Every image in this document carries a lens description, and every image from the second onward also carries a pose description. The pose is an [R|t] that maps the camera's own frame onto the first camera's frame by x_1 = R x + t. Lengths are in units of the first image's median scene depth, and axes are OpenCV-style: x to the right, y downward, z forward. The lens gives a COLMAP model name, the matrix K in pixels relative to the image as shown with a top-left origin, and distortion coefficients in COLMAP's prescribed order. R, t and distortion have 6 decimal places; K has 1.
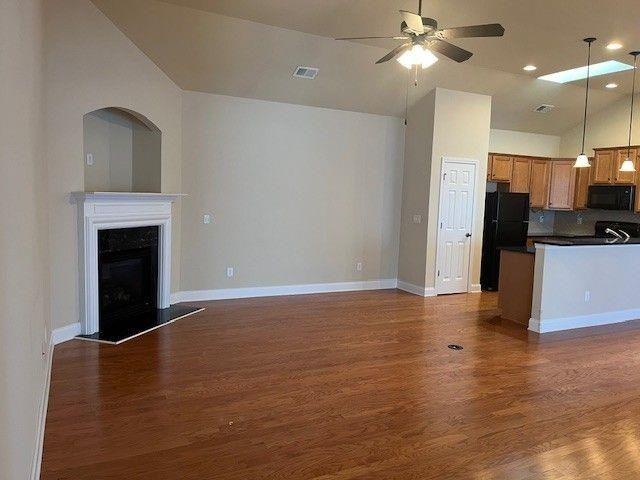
lens RADIAL K [[488.1, 0, 322.9], [0, 488.1, 239.2], [0, 0, 1]] dist [0.084168, -0.098020]
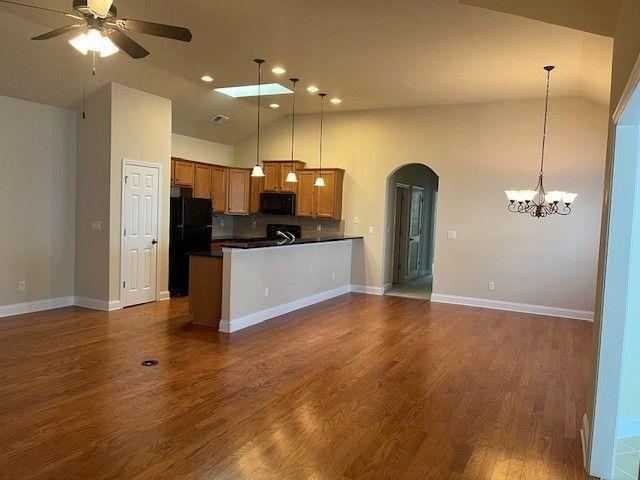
lens RADIAL K [[488.1, 0, 322.9], [0, 488.1, 239.2], [0, 0, 1]] dist [0.084168, -0.098020]
pose [[0.805303, -0.035792, 0.591782, -0.010480], [0.040144, 0.999177, 0.005804, -0.006286], [-0.591502, 0.019082, 0.806077, 0.036361]]
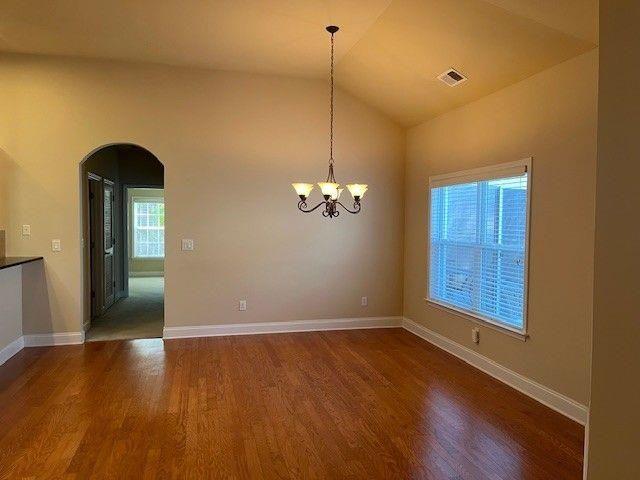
lens RADIAL K [[488.1, 0, 322.9], [0, 488.1, 239.2], [0, 0, 1]] dist [0.084168, -0.098020]
pose [[0.225123, -0.074726, 0.971461, 0.169916], [0.090789, 0.994325, 0.055445, -0.037770], [-0.970091, 0.075716, 0.230630, 0.421553]]
